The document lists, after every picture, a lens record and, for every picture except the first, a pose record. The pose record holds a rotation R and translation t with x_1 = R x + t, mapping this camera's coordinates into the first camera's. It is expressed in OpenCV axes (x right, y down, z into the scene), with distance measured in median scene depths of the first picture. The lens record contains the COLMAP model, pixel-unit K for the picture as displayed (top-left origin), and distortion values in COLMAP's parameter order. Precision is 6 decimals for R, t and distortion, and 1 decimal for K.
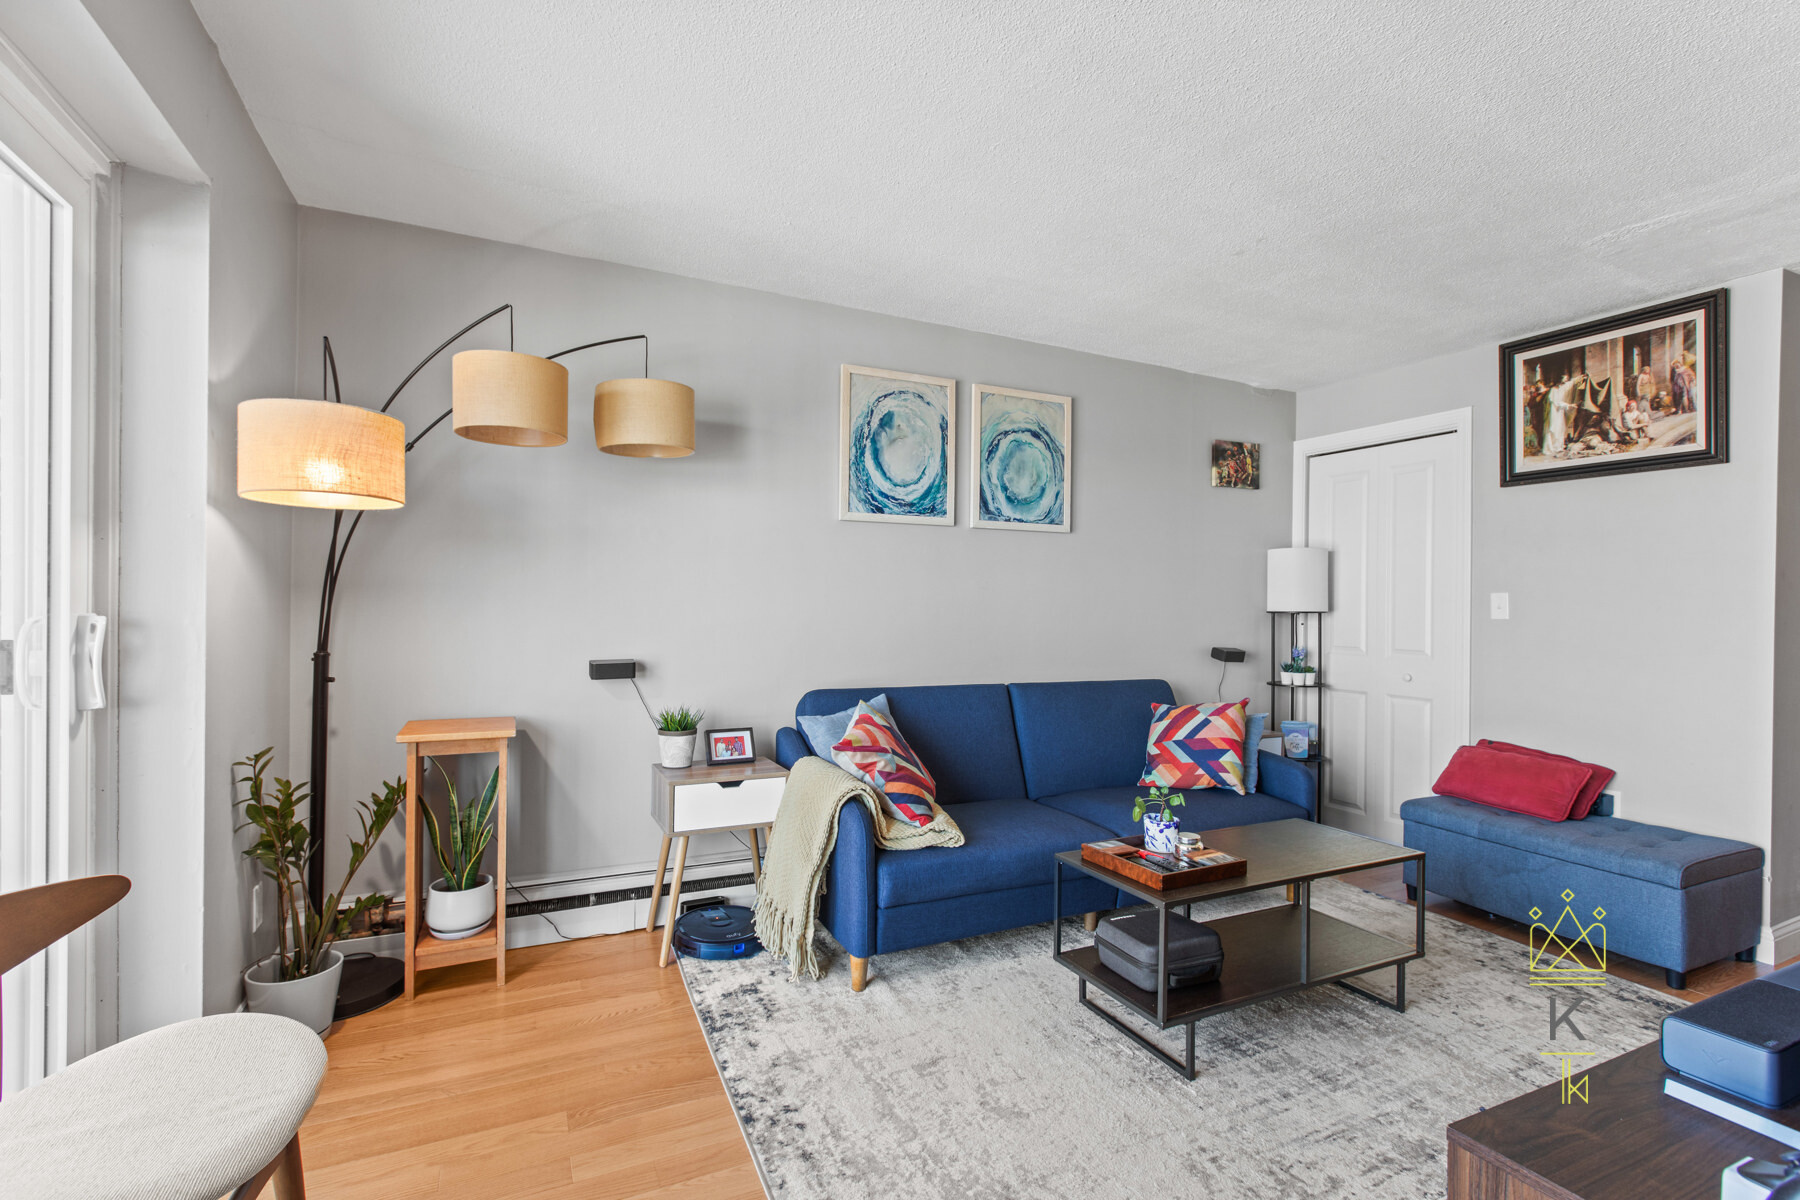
lens RADIAL K [[824.0, 0, 900.0], [0, 824.0, 600.0], [0, 0, 1]] dist [0.000400, -0.000110]
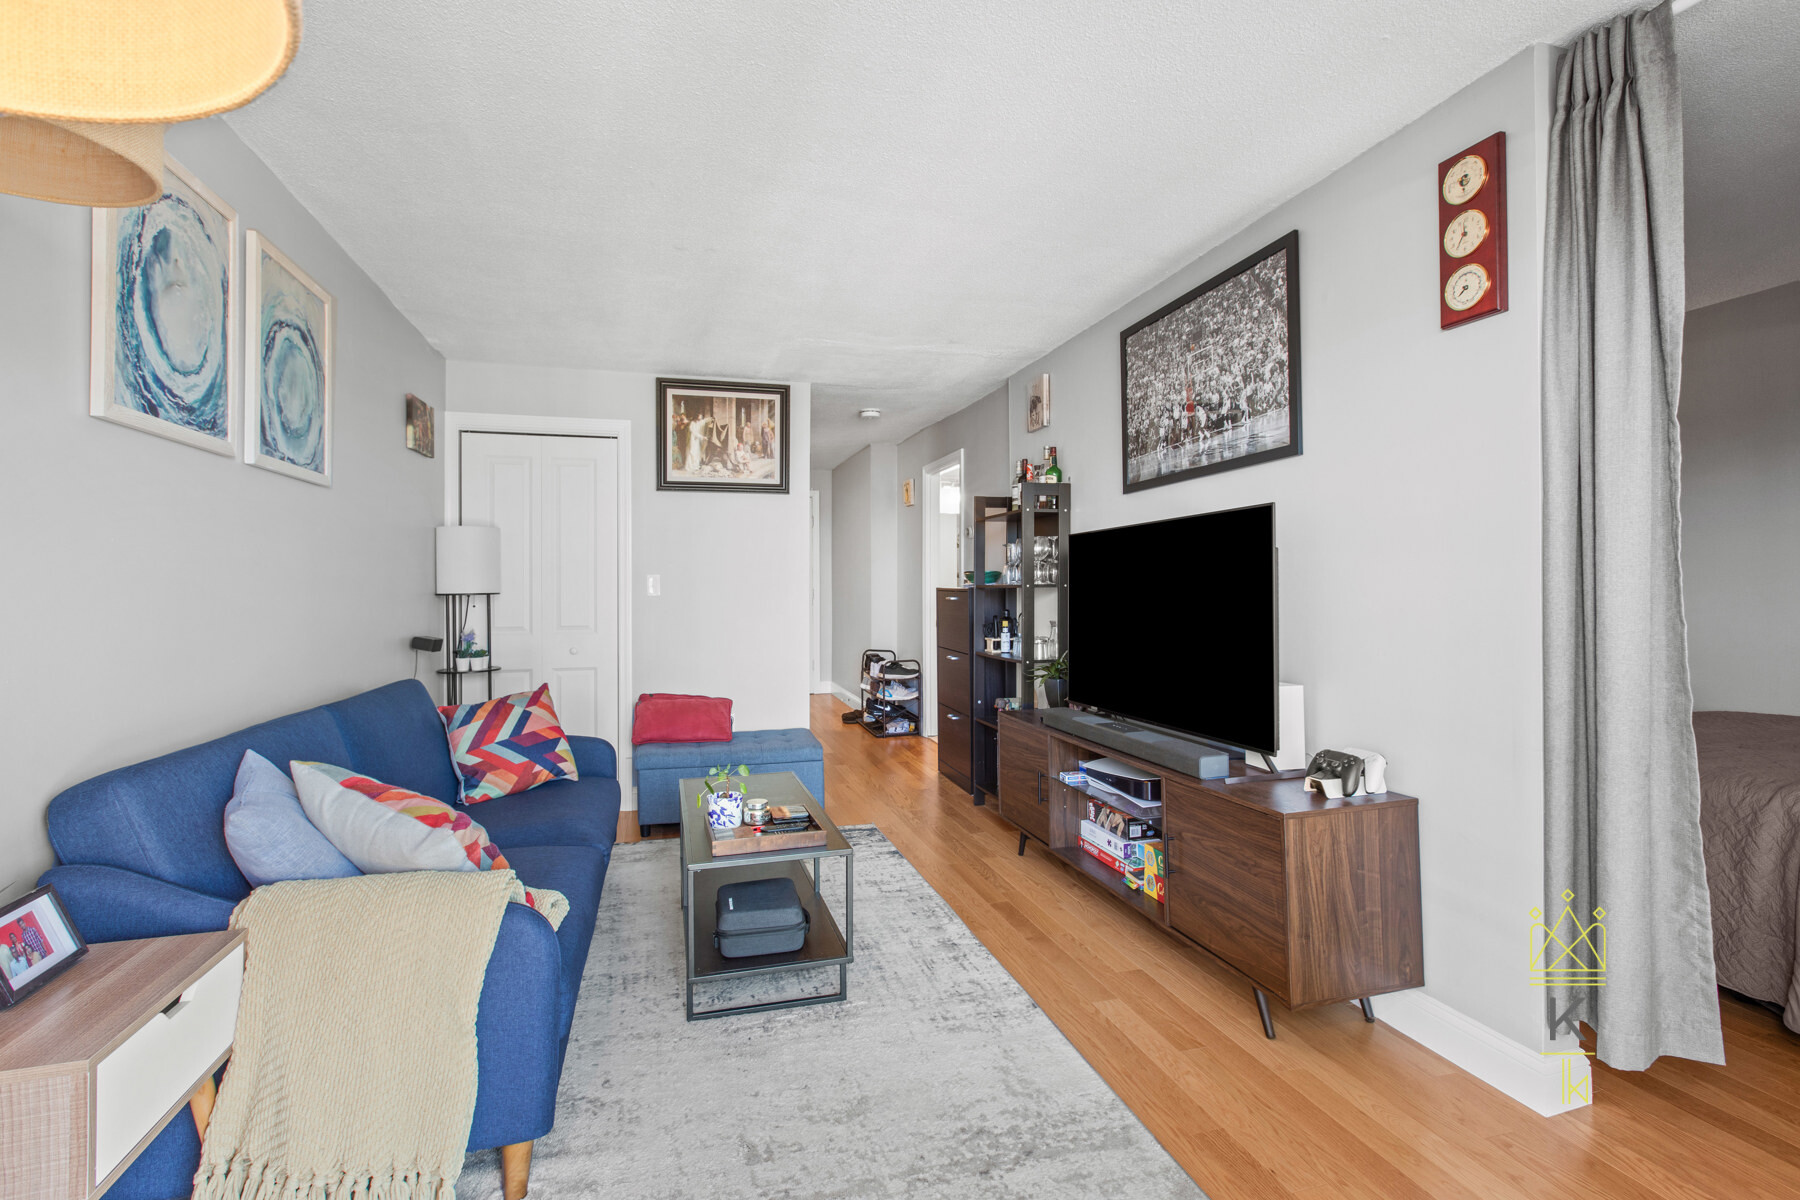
lens RADIAL K [[816.4, 0, 895.3], [0, 816.4, 583.4], [0, 0, 1]] dist [-0.002051, -0.000651]
pose [[0.175978, -0.004391, 0.984384, -0.454116], [0.005657, 0.999978, 0.003449, 0.002202], [-0.984378, 0.004961, 0.175999, 0.446122]]
